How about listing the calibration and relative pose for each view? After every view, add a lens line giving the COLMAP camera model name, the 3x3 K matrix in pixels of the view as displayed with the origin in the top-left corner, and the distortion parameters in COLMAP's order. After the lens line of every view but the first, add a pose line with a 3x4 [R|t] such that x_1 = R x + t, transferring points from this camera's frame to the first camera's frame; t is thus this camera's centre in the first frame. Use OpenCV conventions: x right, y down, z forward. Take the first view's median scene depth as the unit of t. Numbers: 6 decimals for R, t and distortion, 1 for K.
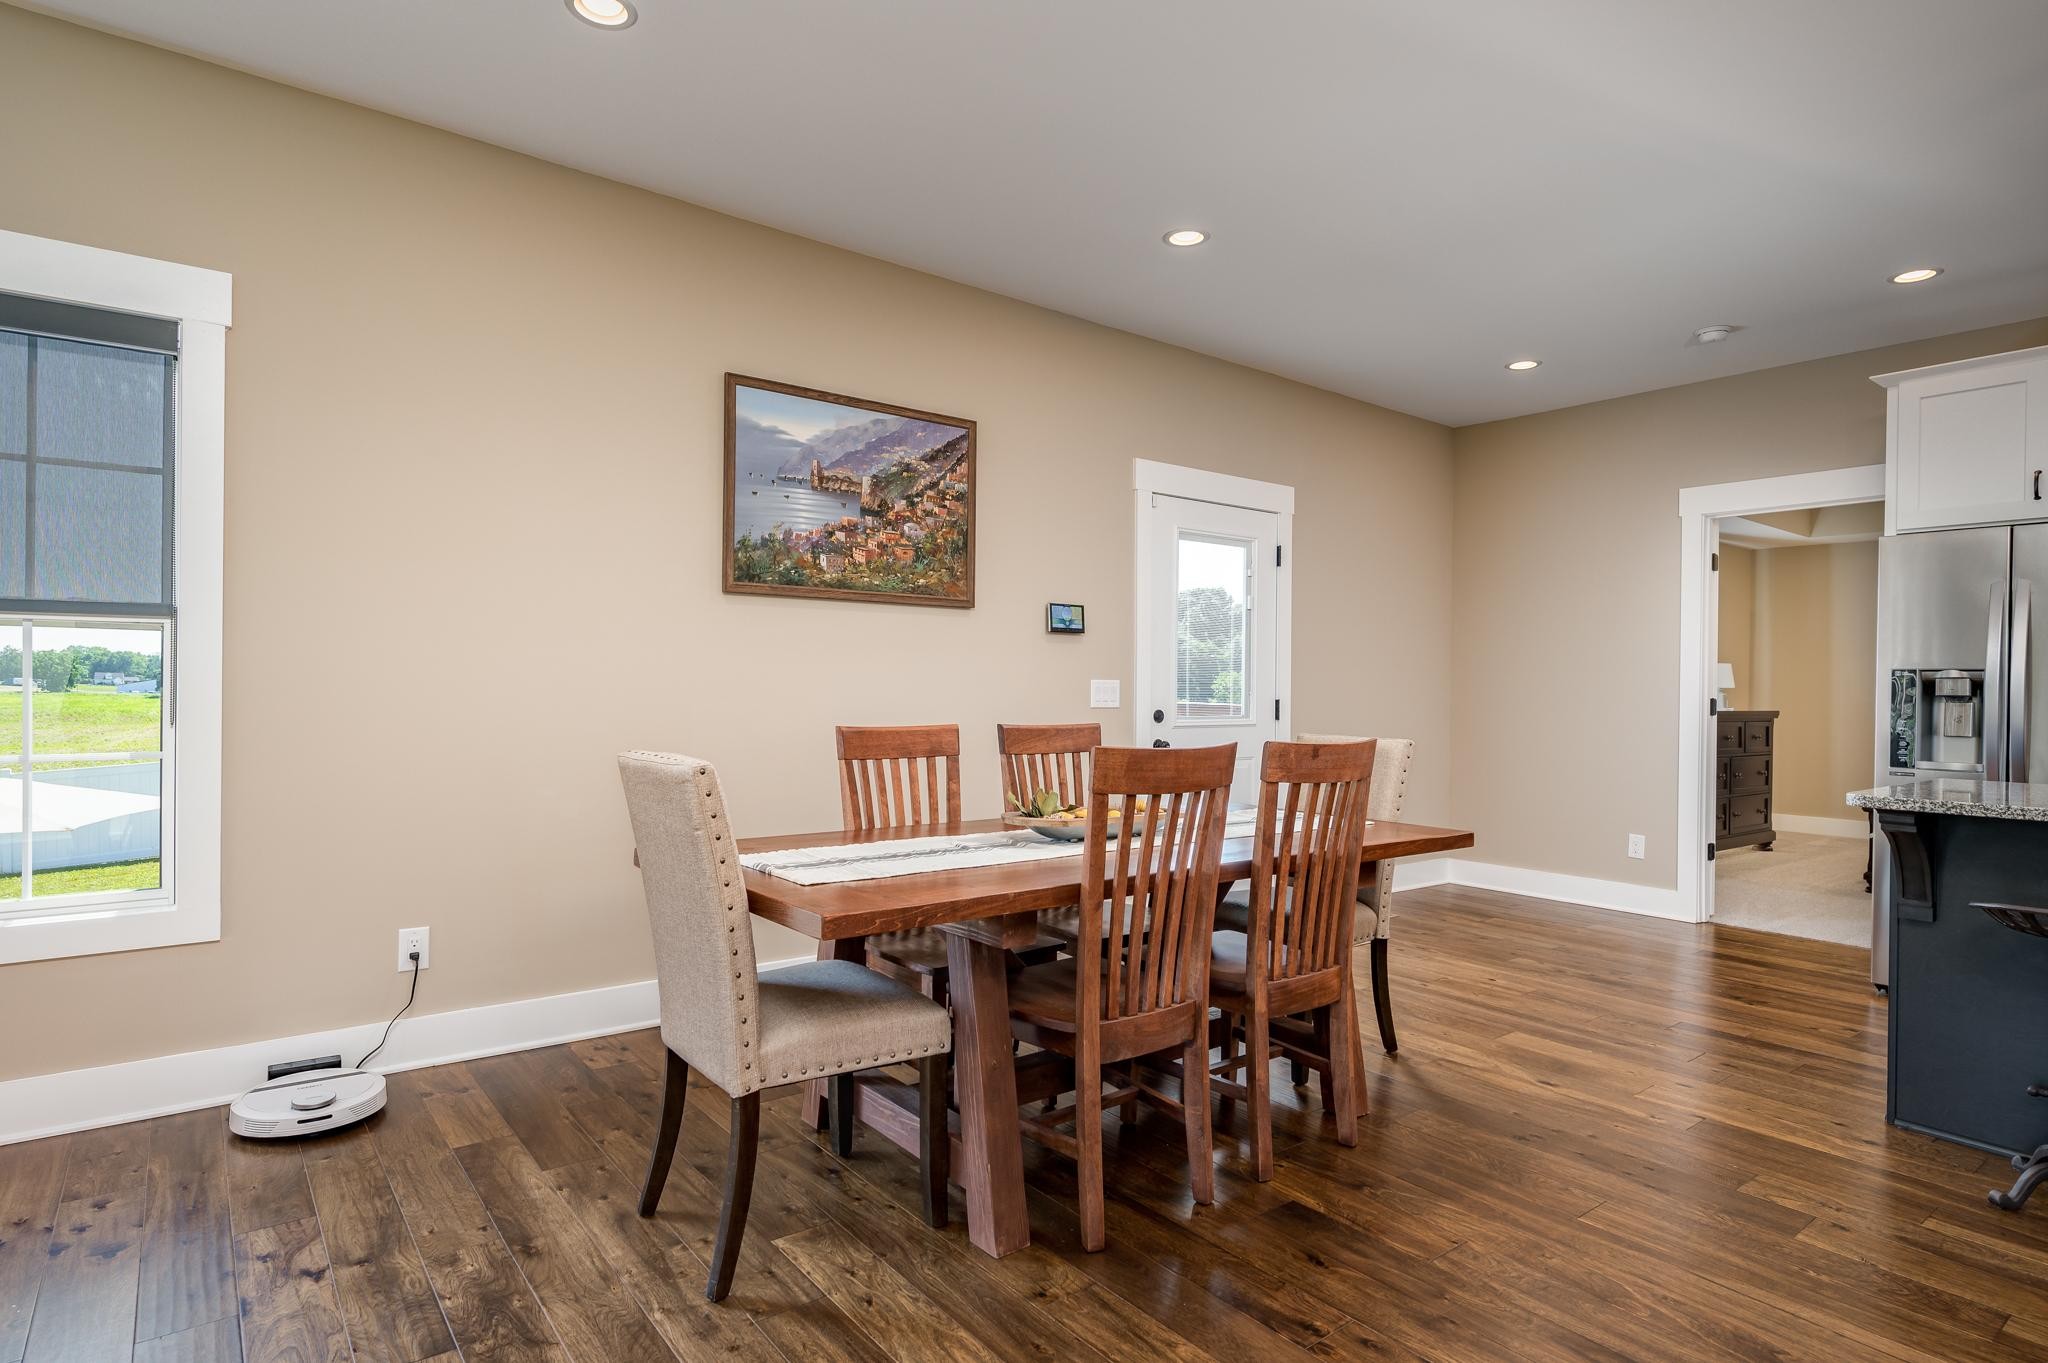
lens RADIAL K [[1086.9, 0, 1030.0], [0, 1086.9, 684.4], [0, 0, 1]] dist [-0.002620, 0.000287]
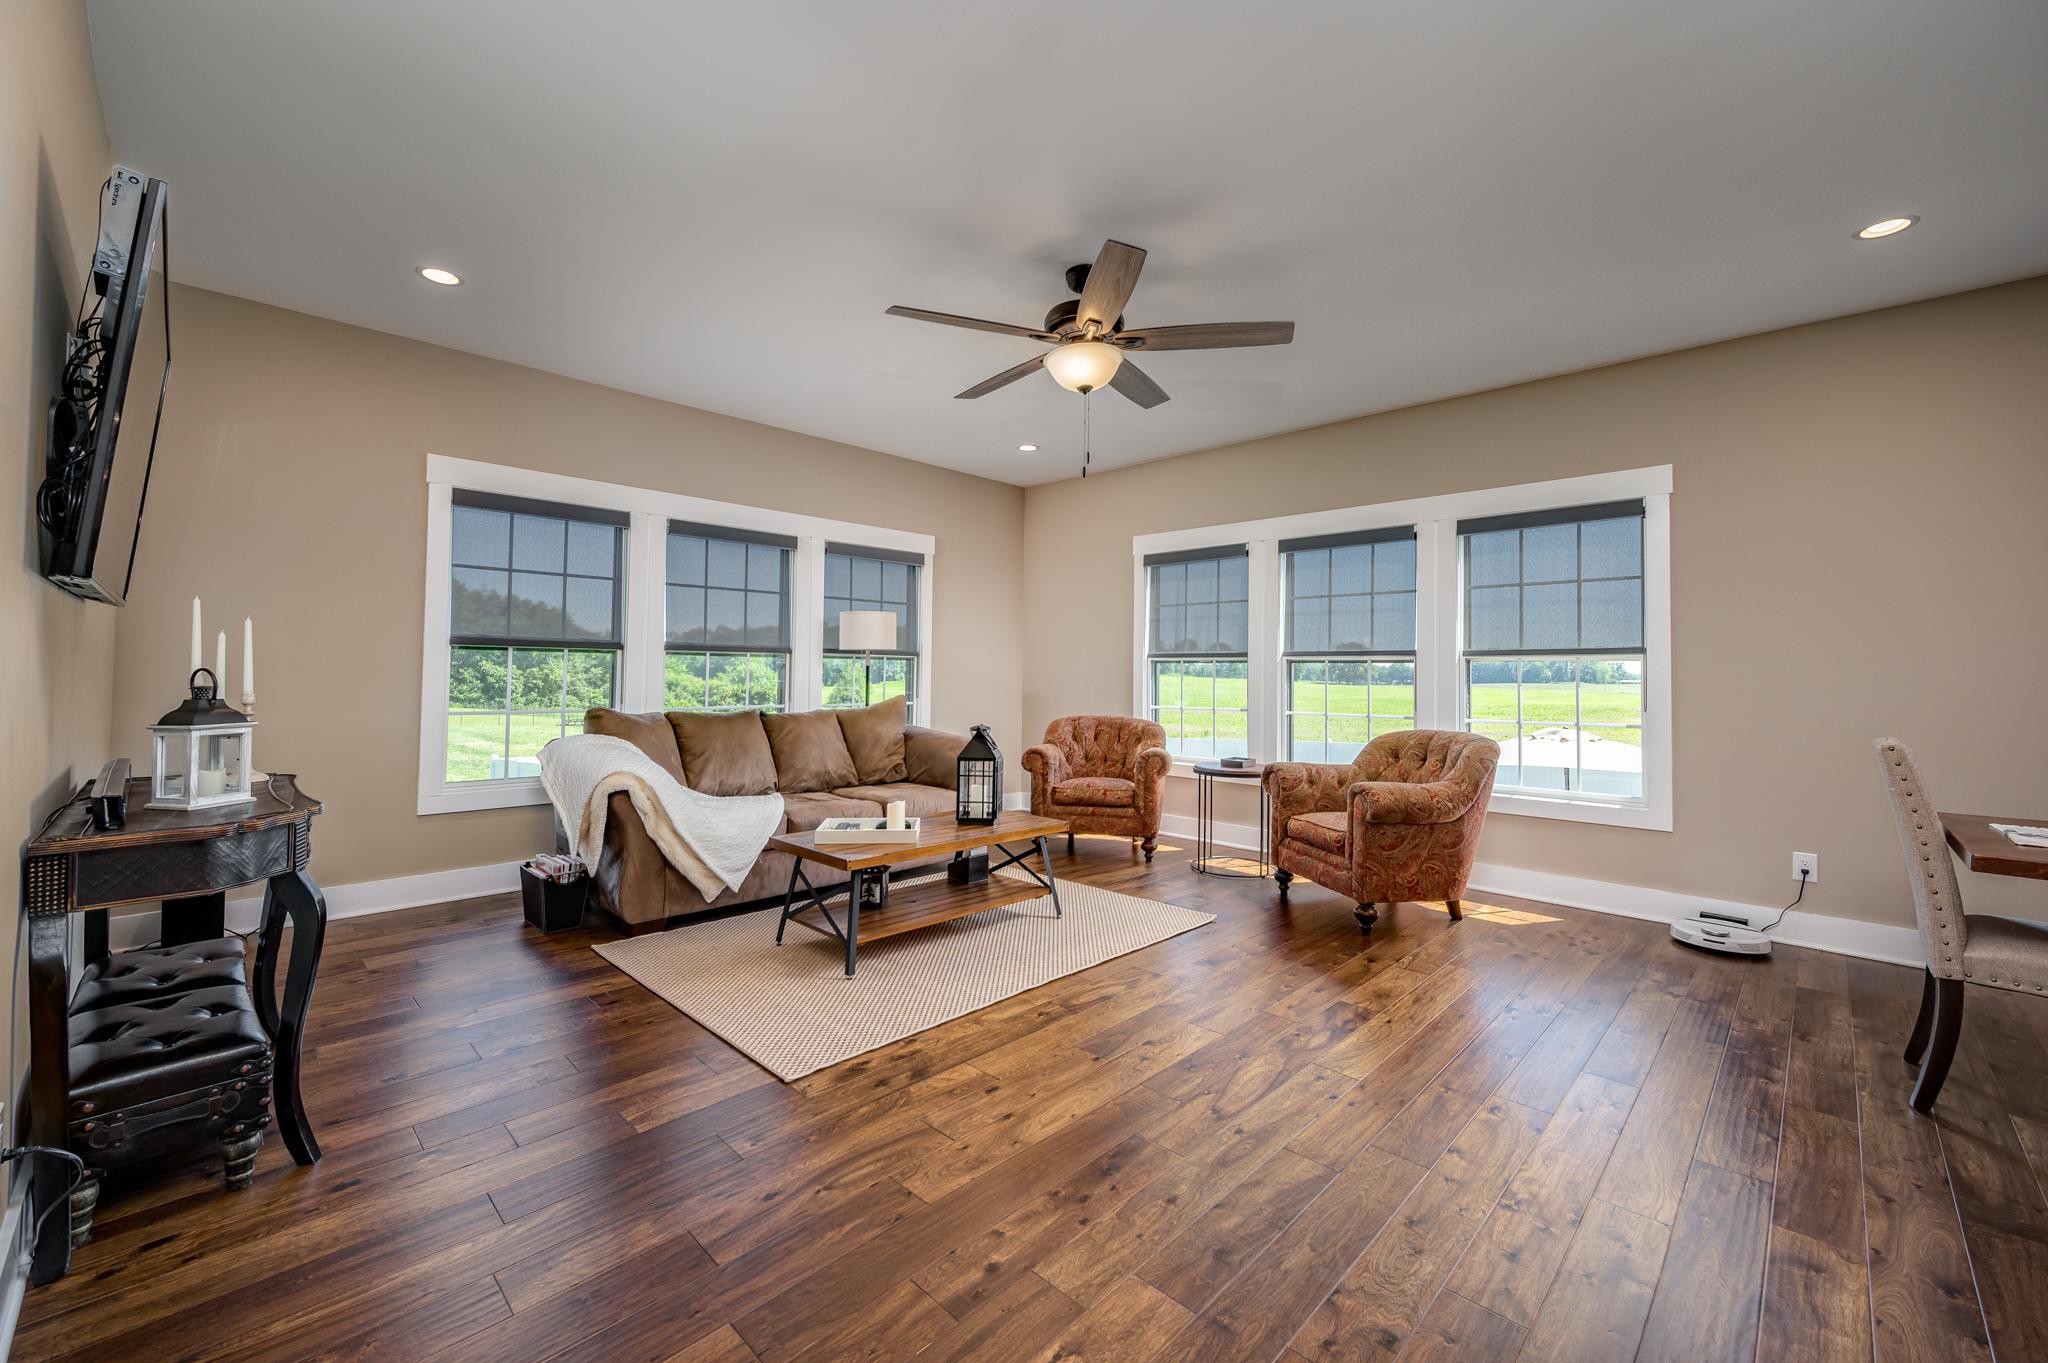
lens RADIAL K [[821.4, 0, 1017.6], [0, 821.4, 662.8], [0, 0, 1]] dist [0.000544, -0.000023]
pose [[0.127975, -0.026070, -0.991435, 0.347555], [-0.007123, 0.999605, -0.027205, -0.000738], [0.991752, 0.010544, 0.127739, -0.187432]]
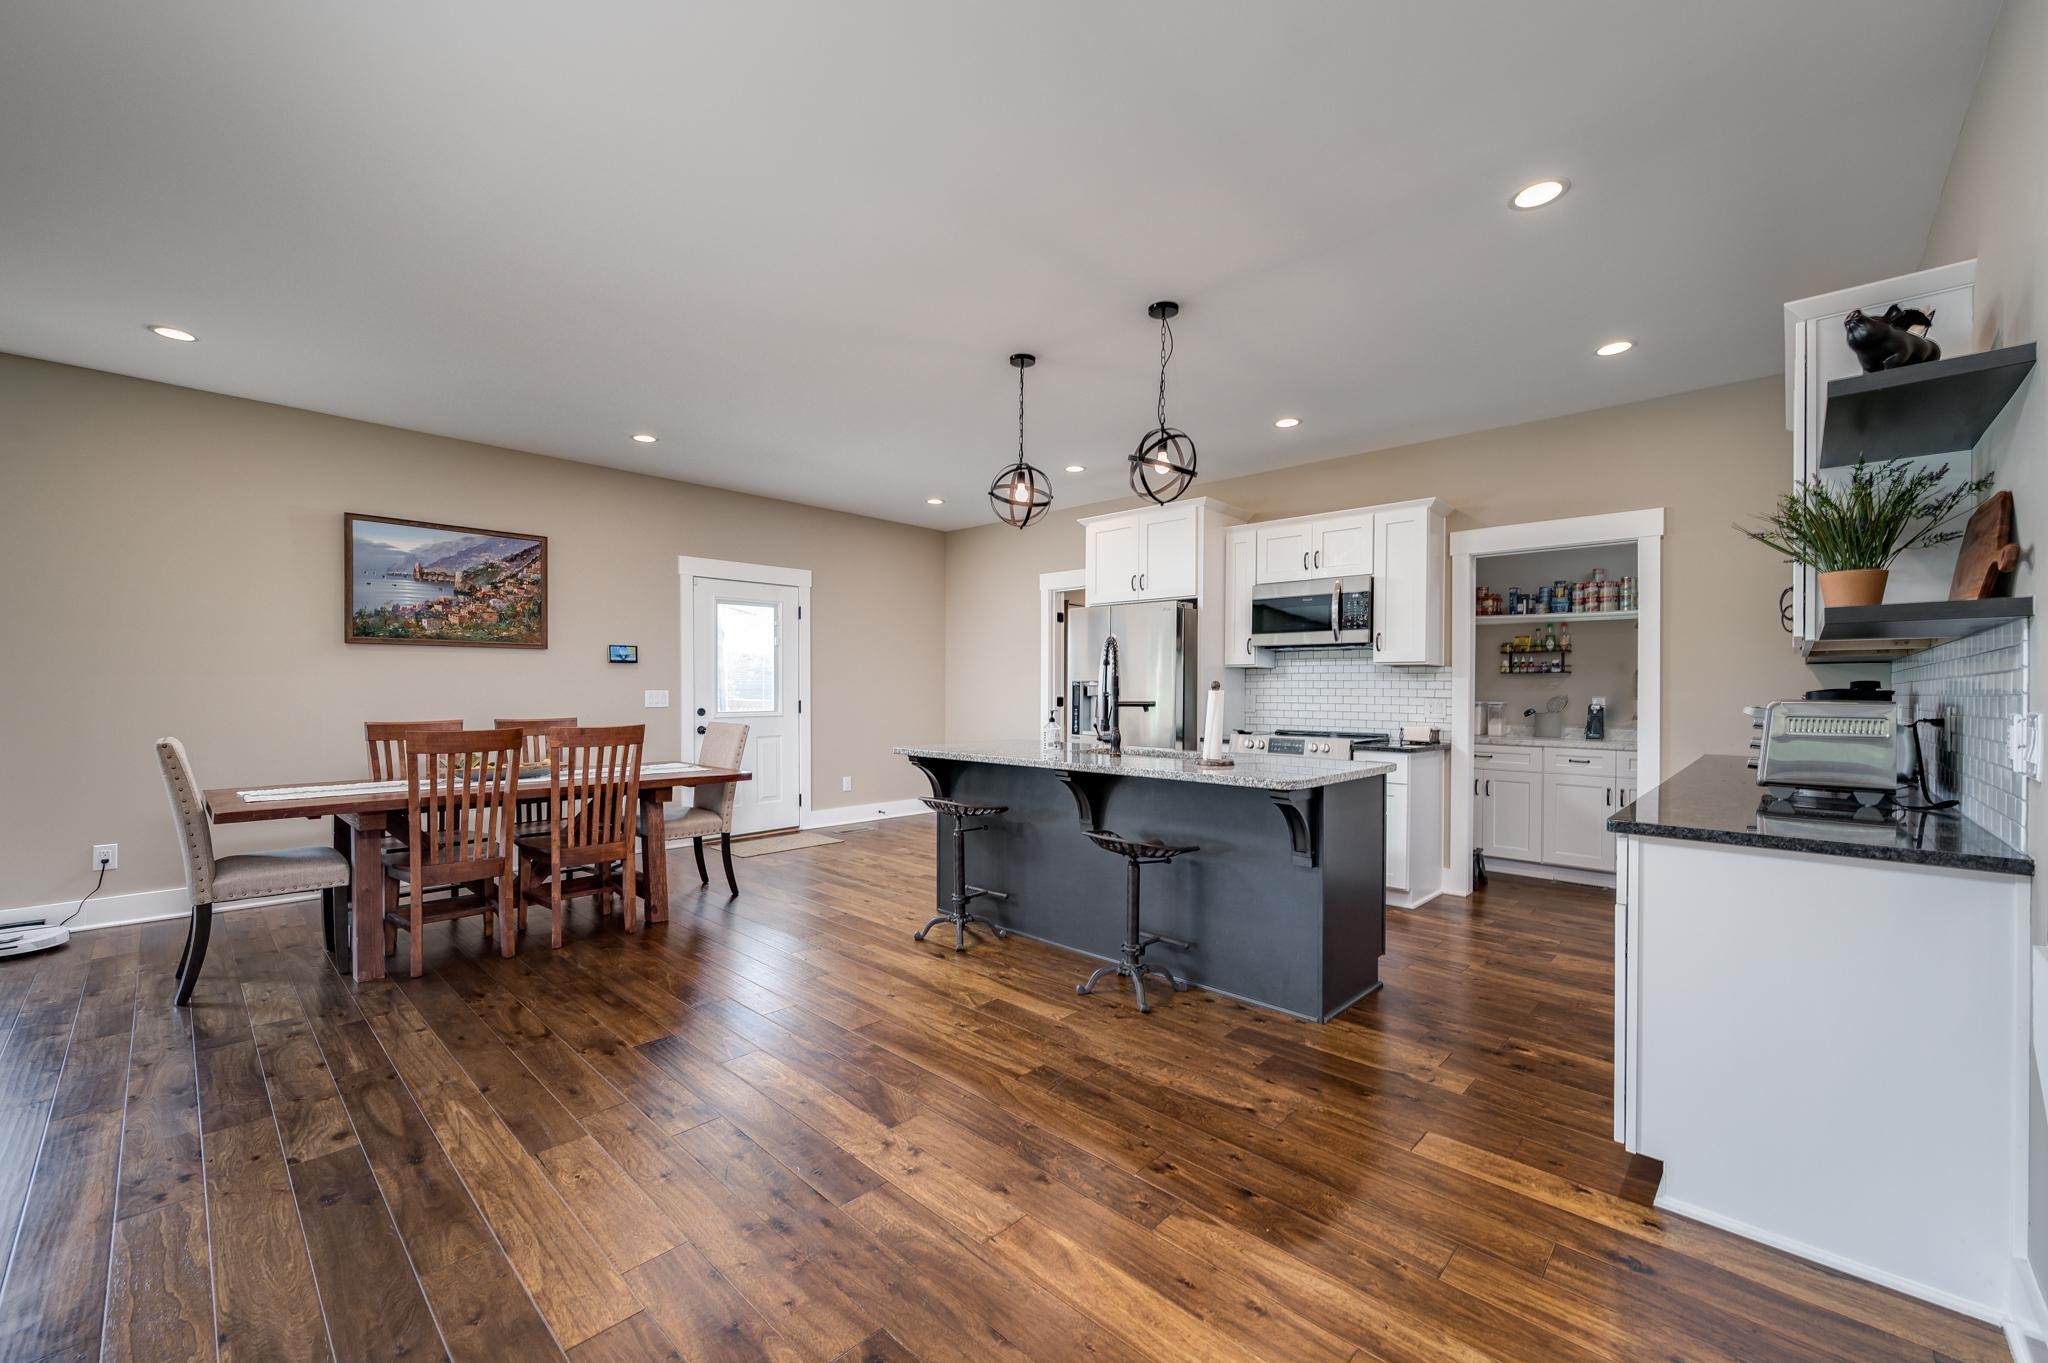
lens RADIAL K [[821.4, 0, 1030.5], [0, 821.4, 689.3], [0, 0, 1]] dist [0.000544, -0.000023]
pose [[0.989252, -0.011041, 0.145800, 0.549362], [0.010218, 0.999927, 0.006390, -0.010064], [-0.145860, -0.004831, 0.989293, -0.389053]]
